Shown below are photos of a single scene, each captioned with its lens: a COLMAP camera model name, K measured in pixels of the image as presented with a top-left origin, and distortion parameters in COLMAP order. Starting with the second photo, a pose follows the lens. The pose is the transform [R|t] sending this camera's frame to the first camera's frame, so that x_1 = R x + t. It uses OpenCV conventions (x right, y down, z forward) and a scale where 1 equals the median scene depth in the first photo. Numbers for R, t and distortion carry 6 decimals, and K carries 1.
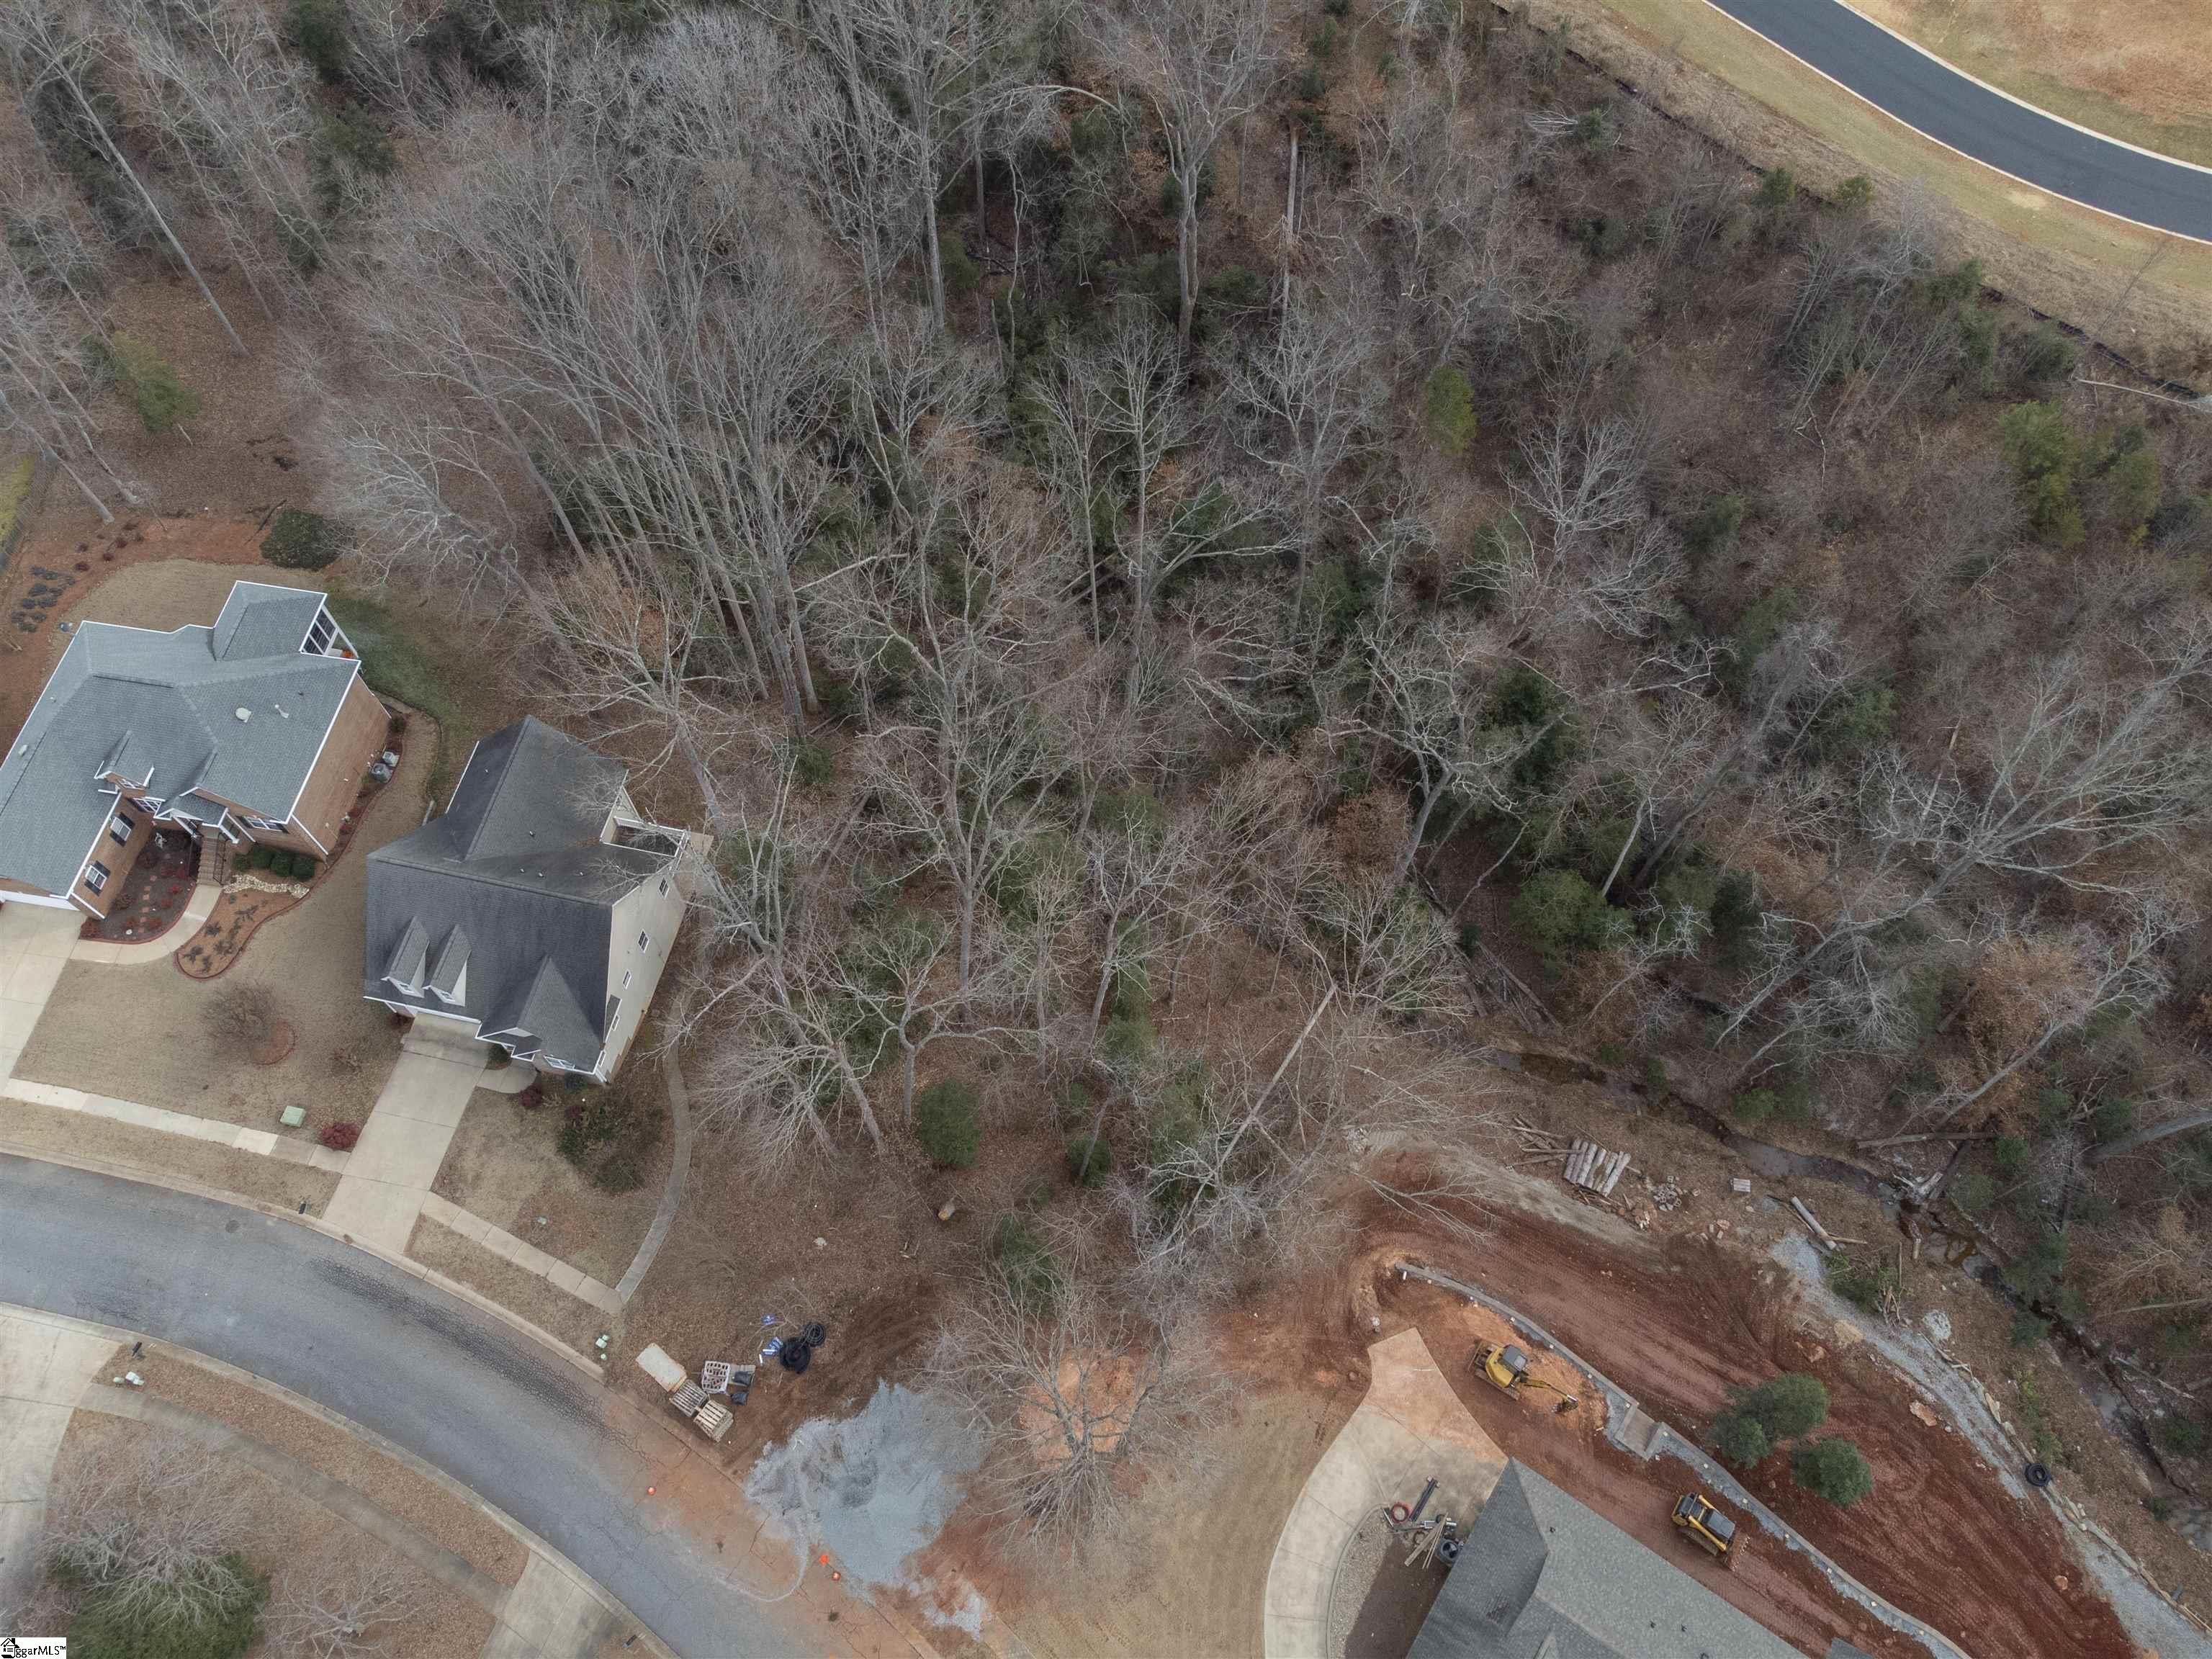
lens RADIAL K [[1650.0, 0, 1103.3], [0, 1650.0, 828.4], [0, 0, 1]] dist [-0.015403, 0.067148]
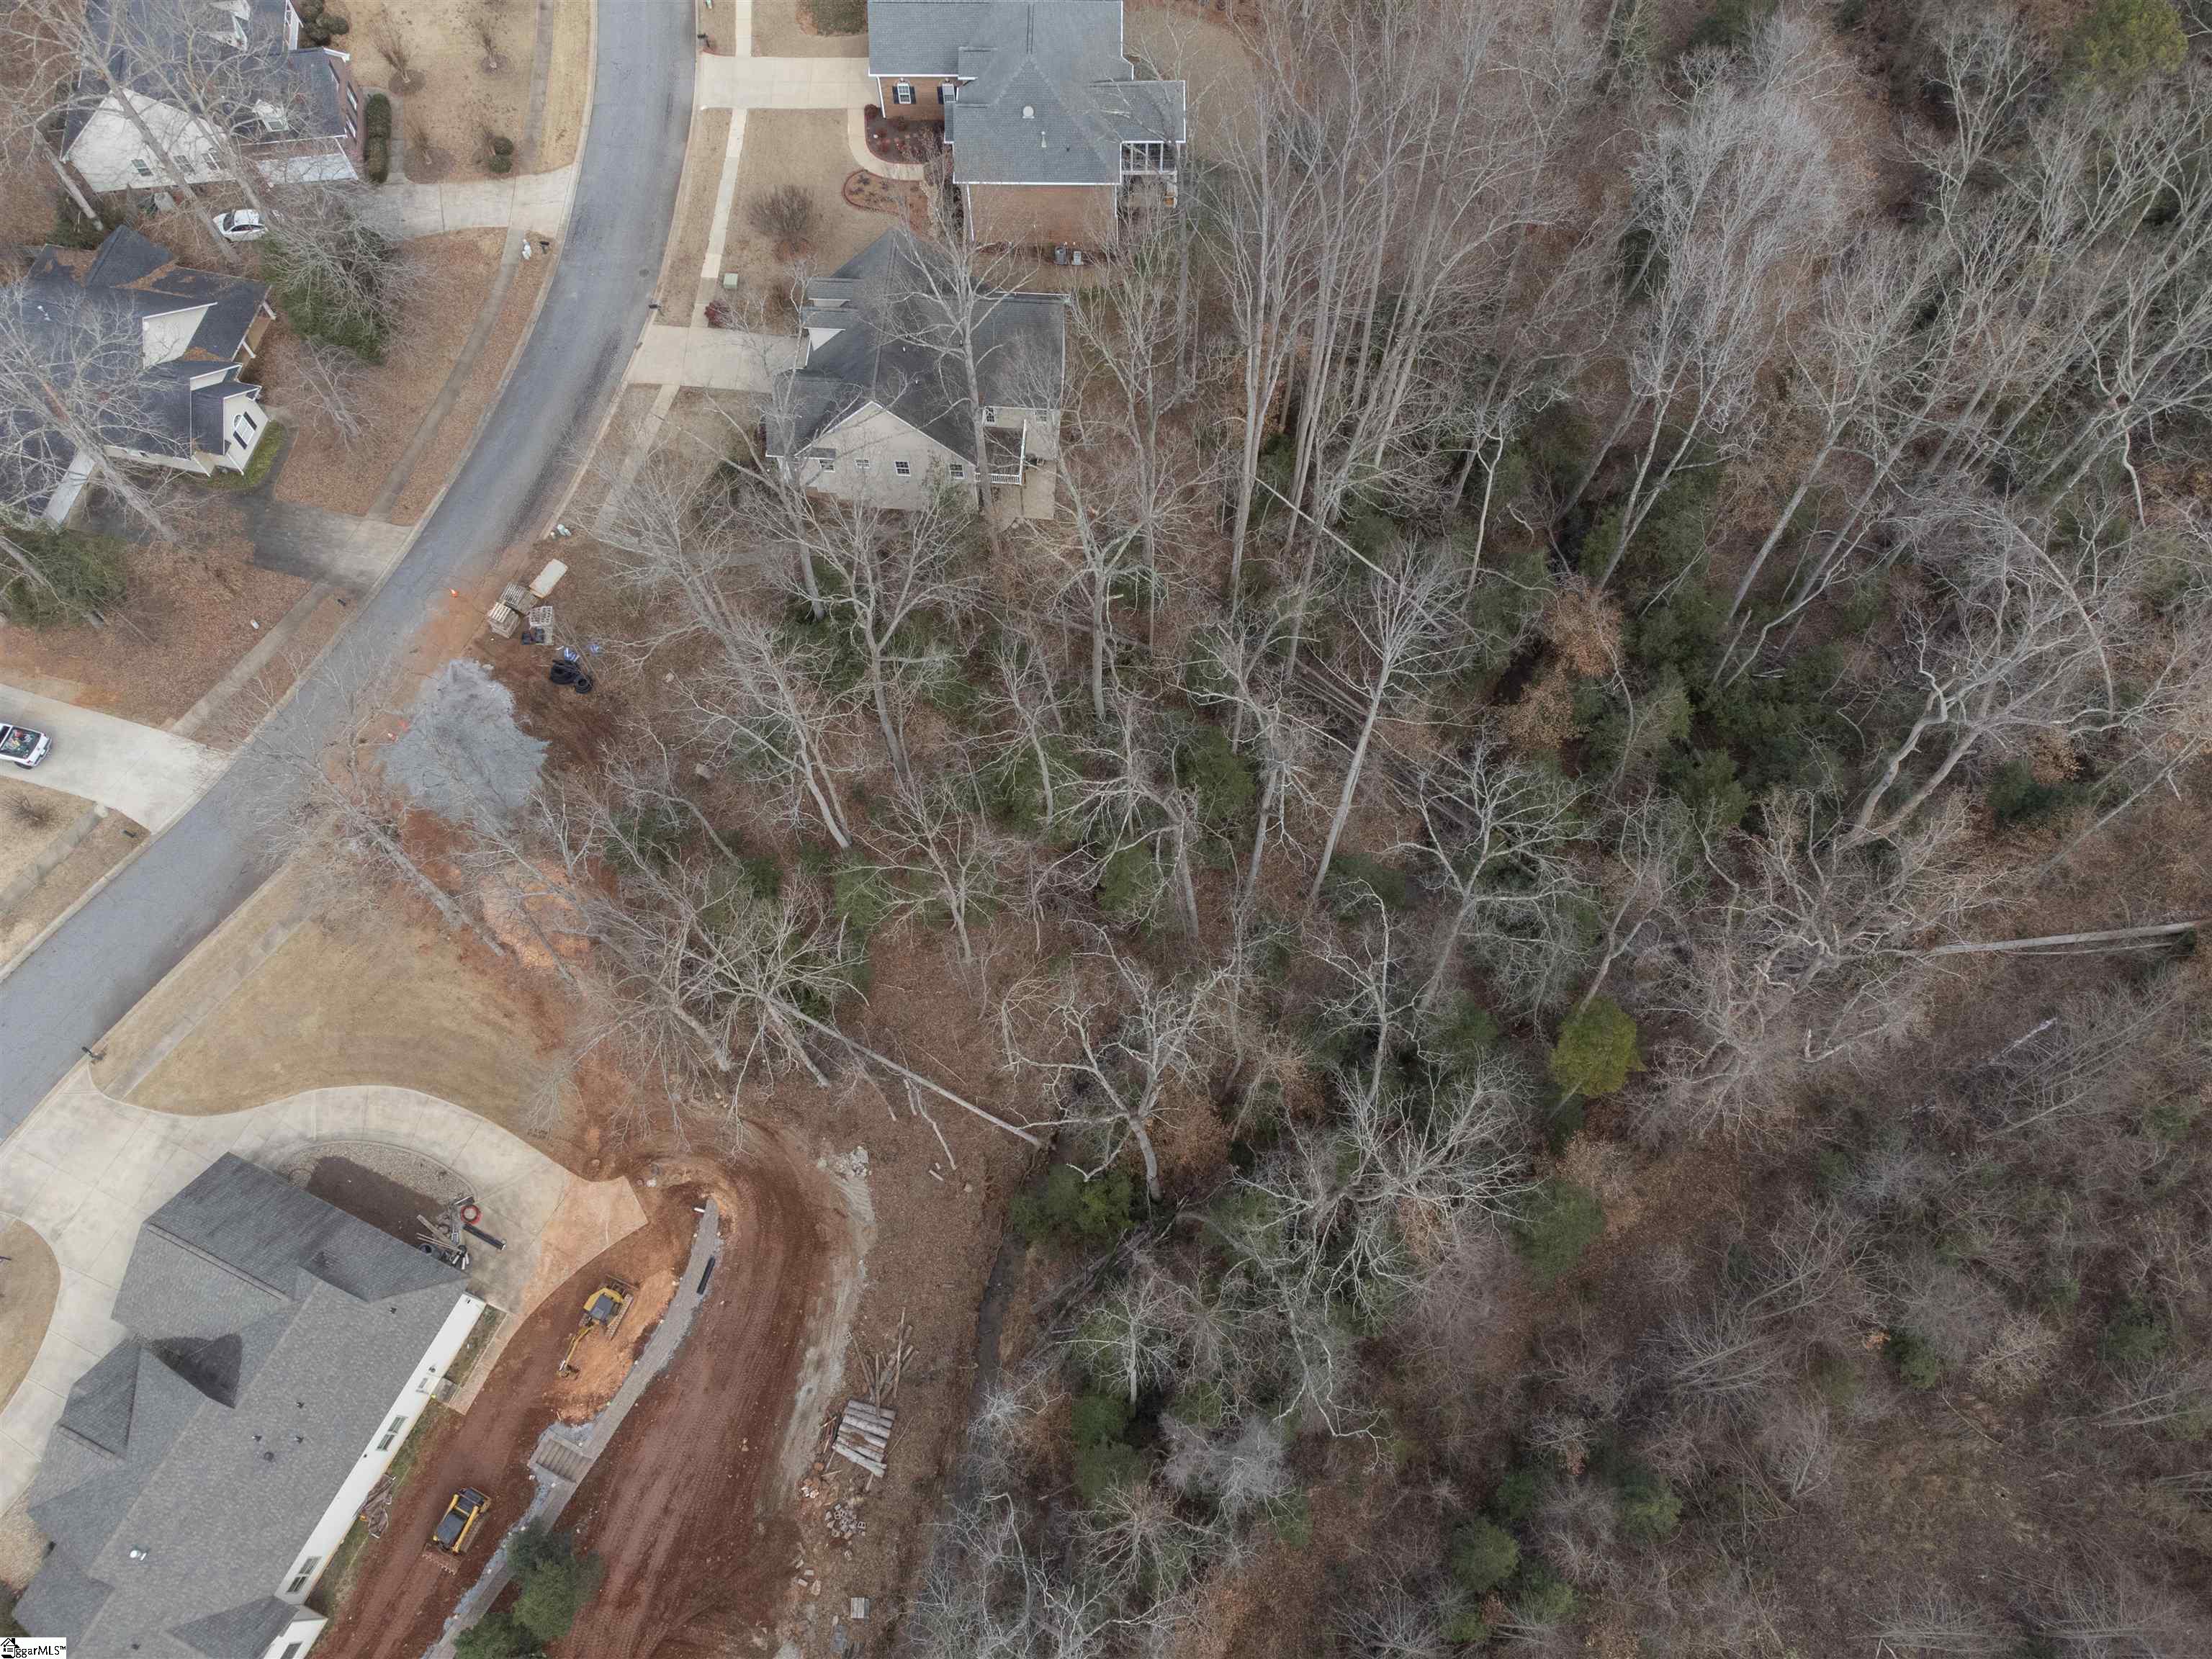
lens RADIAL K [[1650.0, 0, 1103.3], [0, 1650.0, 828.4], [0, 0, 1]] dist [-0.015403, 0.067148]
pose [[0.150951, 0.899677, -0.409629, 0.439236], [-0.871481, 0.316712, 0.374454, -0.409502], [0.466621, 0.300460, 0.831858, 0.215538]]
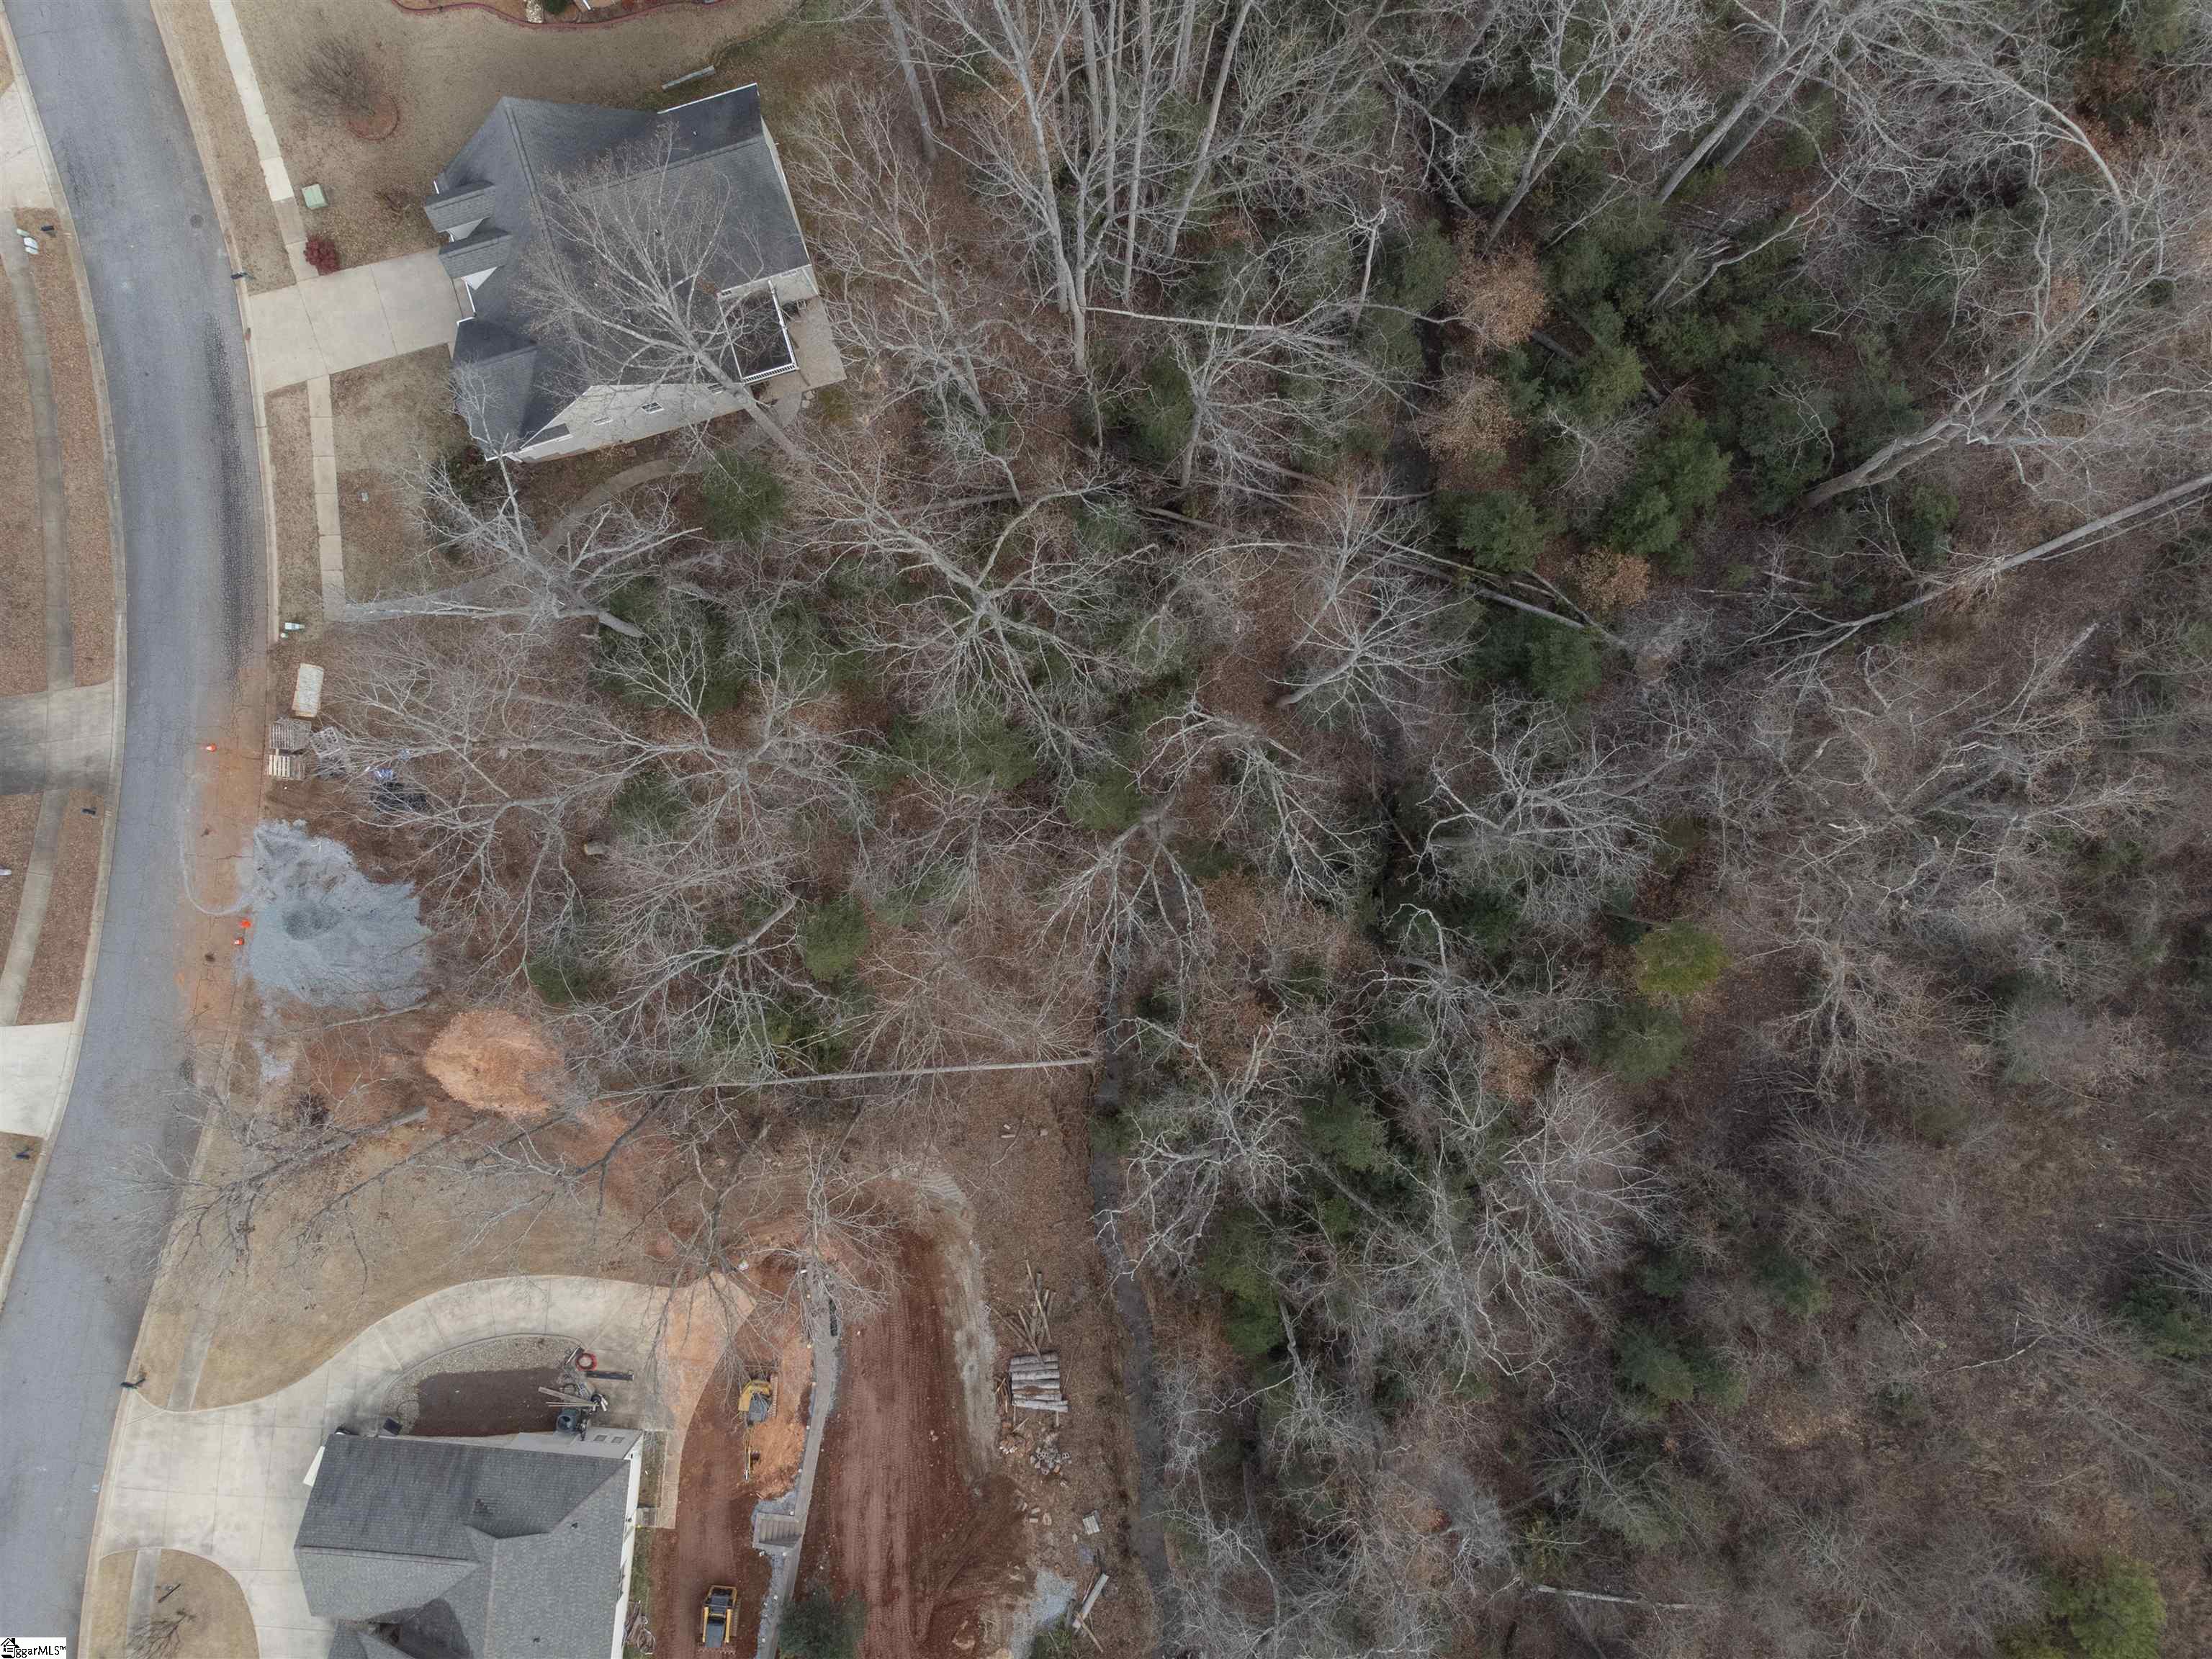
lens RADIAL K [[1650.0, 0, 1103.3], [0, 1650.0, 828.4], [0, 0, 1]] dist [-0.015403, 0.067148]
pose [[0.479742, 0.877409, 0.001301, 0.036622], [-0.770750, 0.420715, 0.478480, -0.469167], [0.419275, -0.230550, 0.878098, 0.281090]]
